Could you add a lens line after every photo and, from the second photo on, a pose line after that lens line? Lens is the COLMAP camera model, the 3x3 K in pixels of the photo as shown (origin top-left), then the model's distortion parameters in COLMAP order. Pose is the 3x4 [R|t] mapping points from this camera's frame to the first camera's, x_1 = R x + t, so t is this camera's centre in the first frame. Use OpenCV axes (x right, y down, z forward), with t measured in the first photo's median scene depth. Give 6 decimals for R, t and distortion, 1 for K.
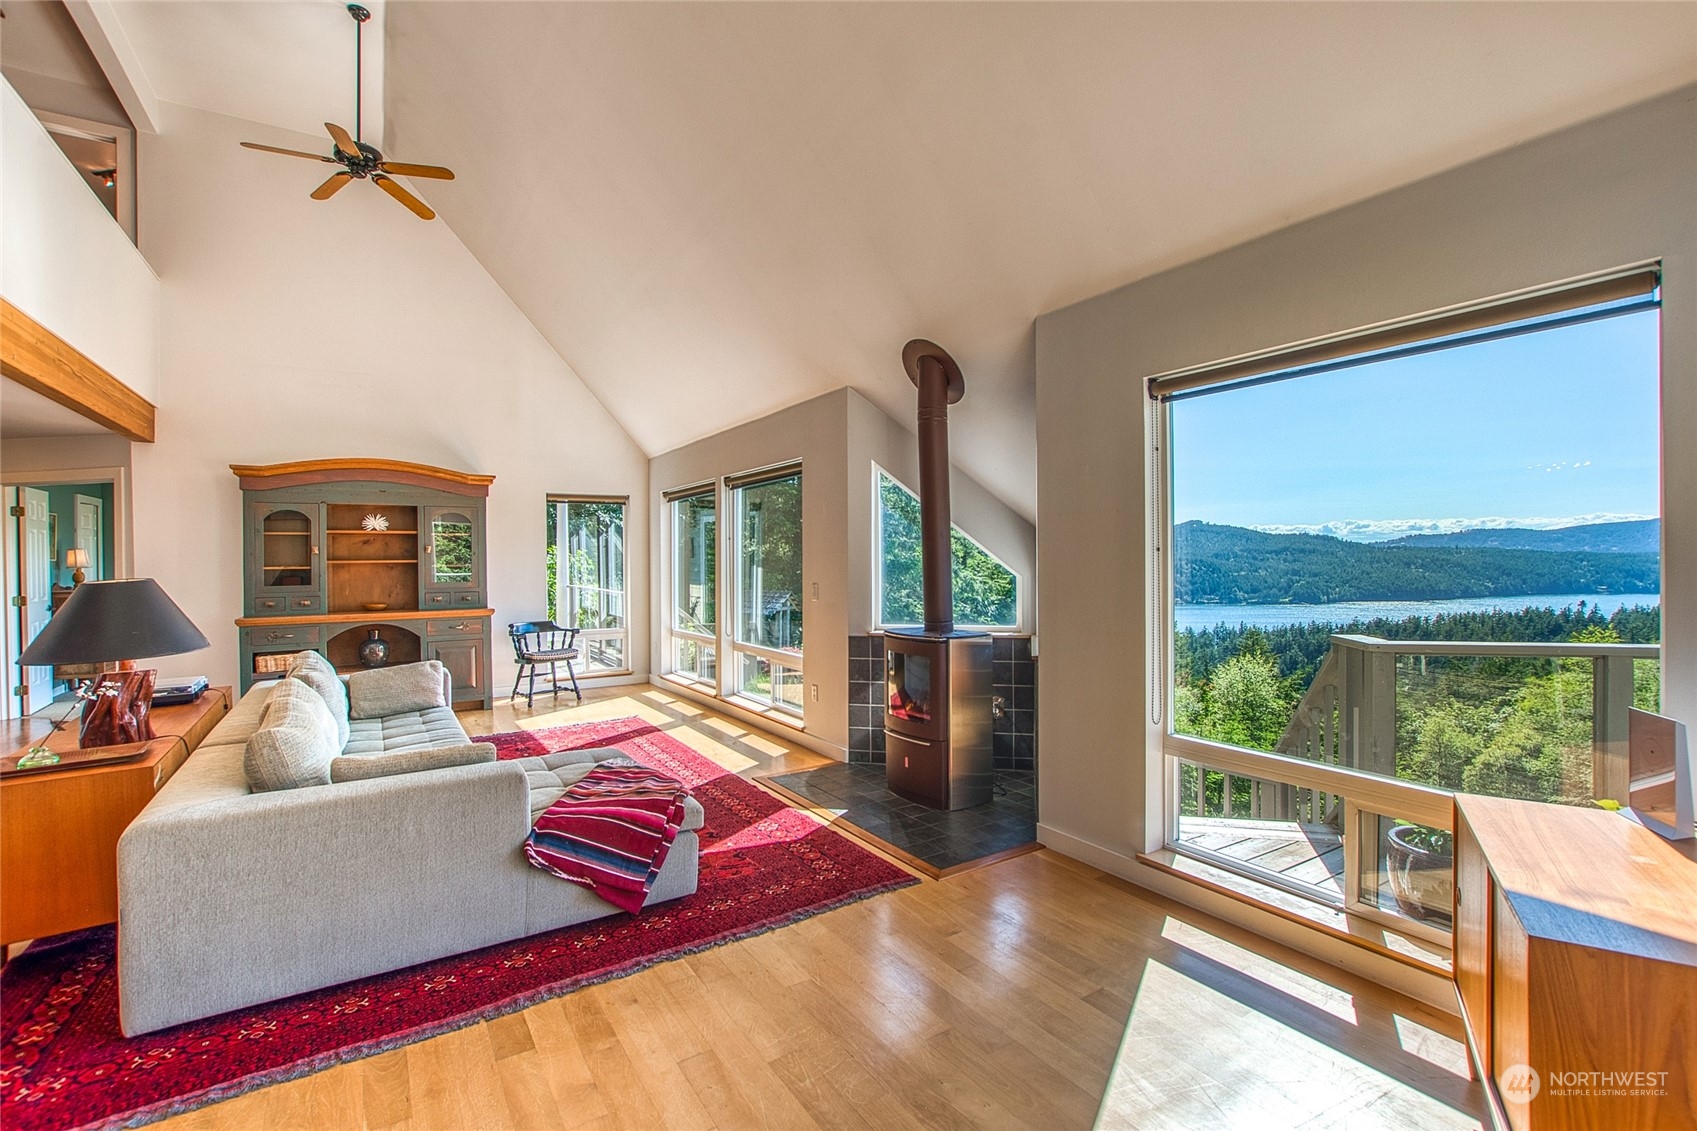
lens RADIAL K [[759.9, 0, 850.7], [0, 759.9, 557.3], [0, 0, 1]] dist [-0.014156, -0.000772]
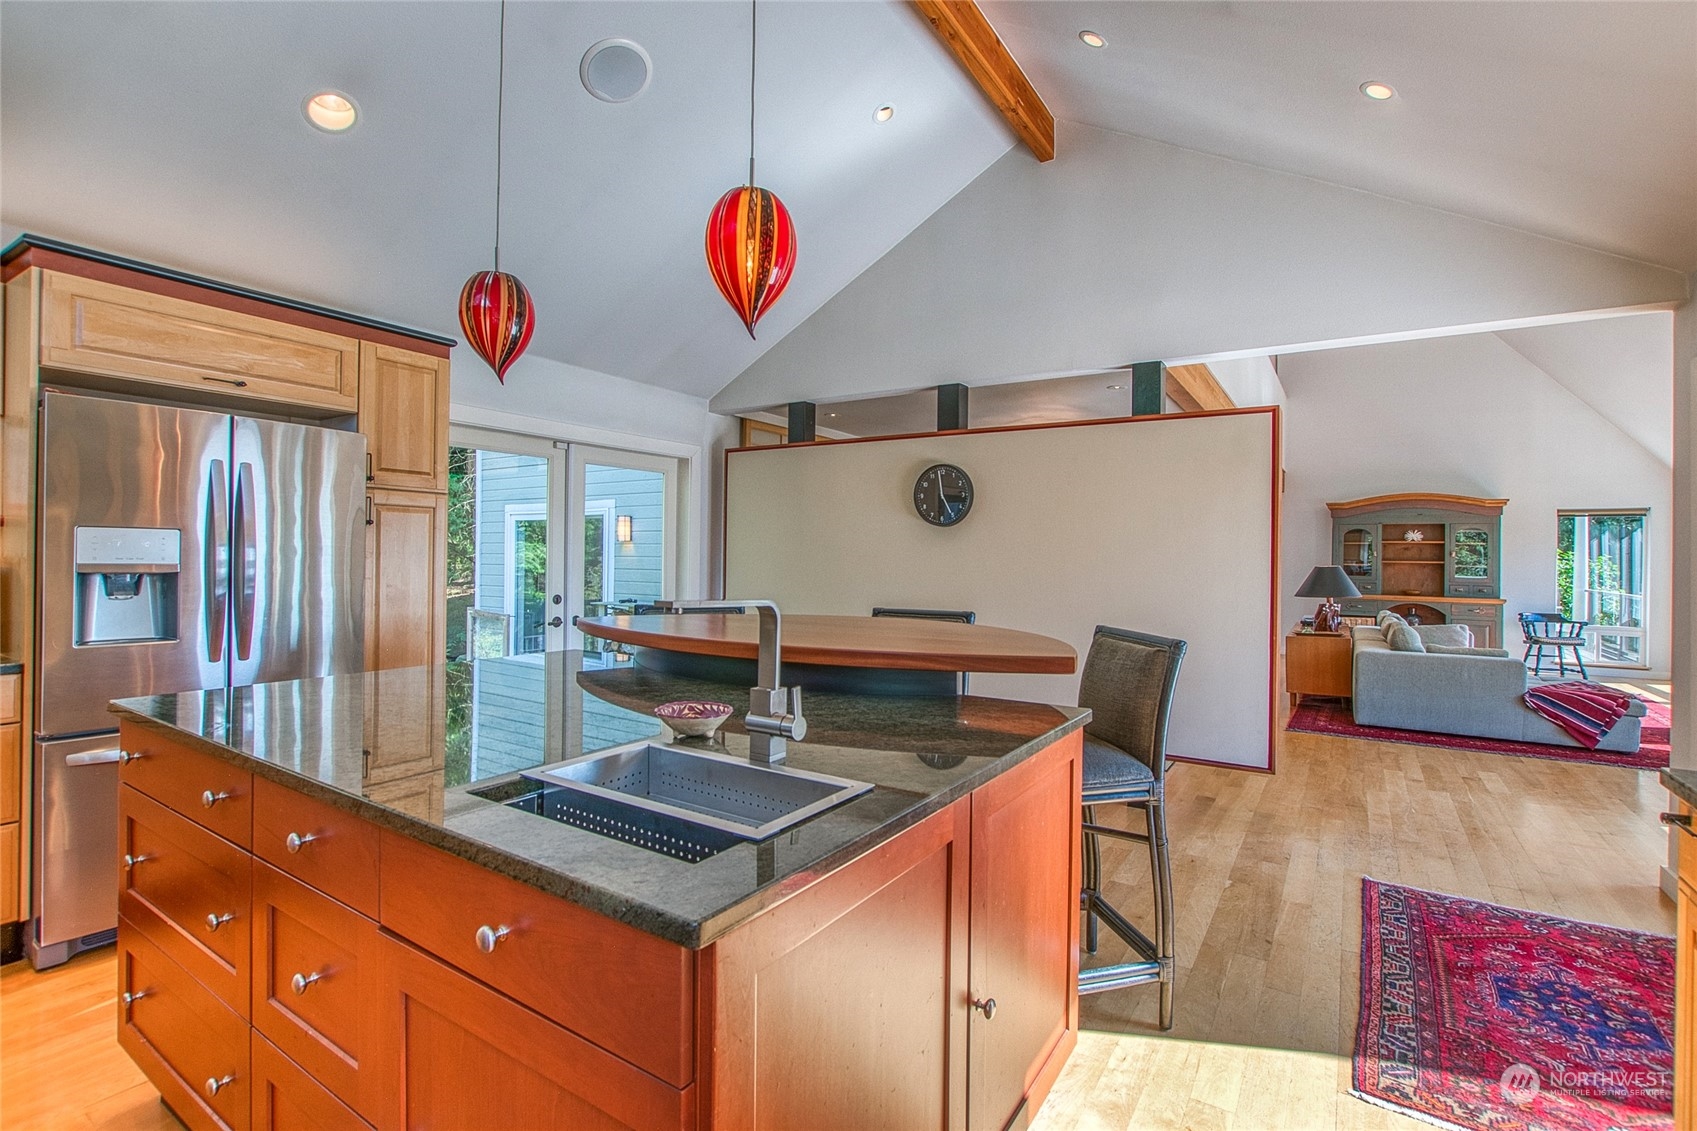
lens RADIAL K [[759.9, 0, 883.9], [0, 759.9, 558.0], [0, 0, 1]] dist [-0.014156, -0.000772]
pose [[0.428448, 0.013429, -0.903467, 0.211765], [-0.017014, 0.999832, 0.006793, 0.004303], [0.903406, 0.012461, 0.428605, -0.462444]]
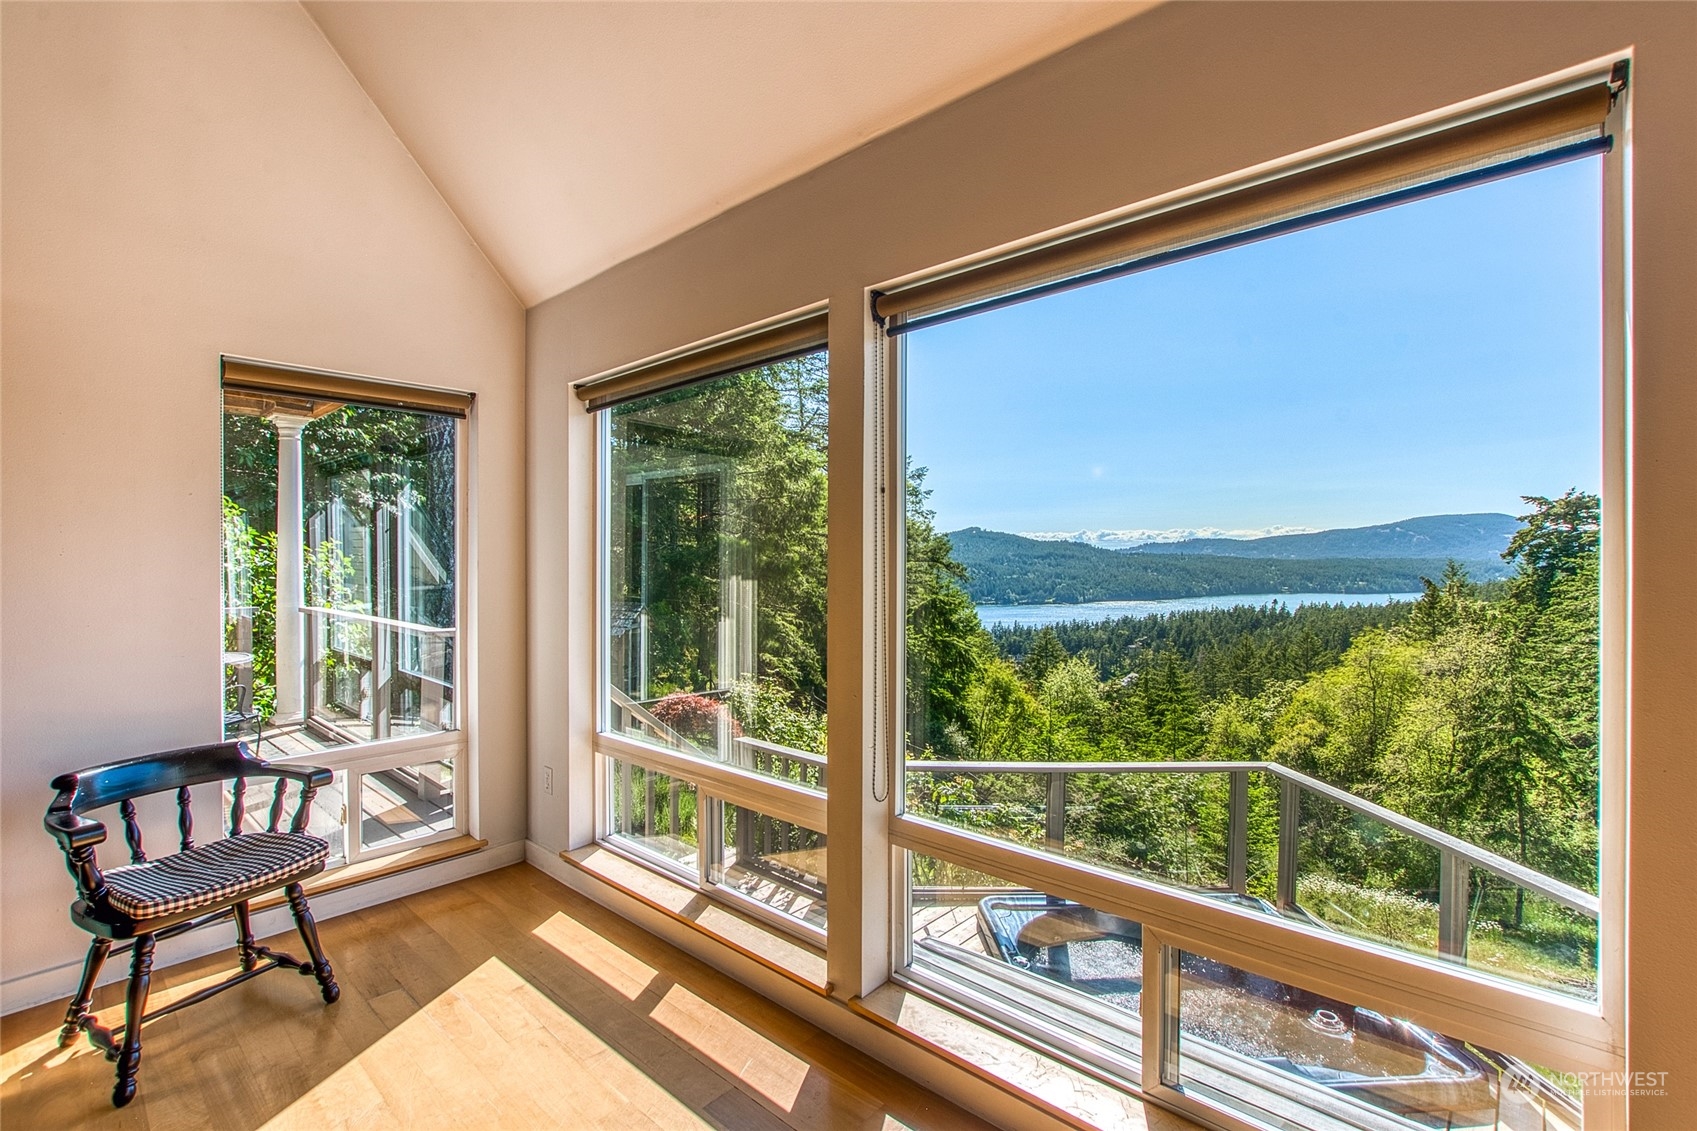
lens RADIAL K [[759.9, 0, 849.8], [0, 759.9, 560.3], [0, 0, 1]] dist [-0.014156, -0.000772]
pose [[0.964795, 0.005923, 0.262935, -0.211683], [-0.005955, 0.999982, -0.000675, 0.003909], [-0.262935, -0.000915, 0.964813, 0.582754]]
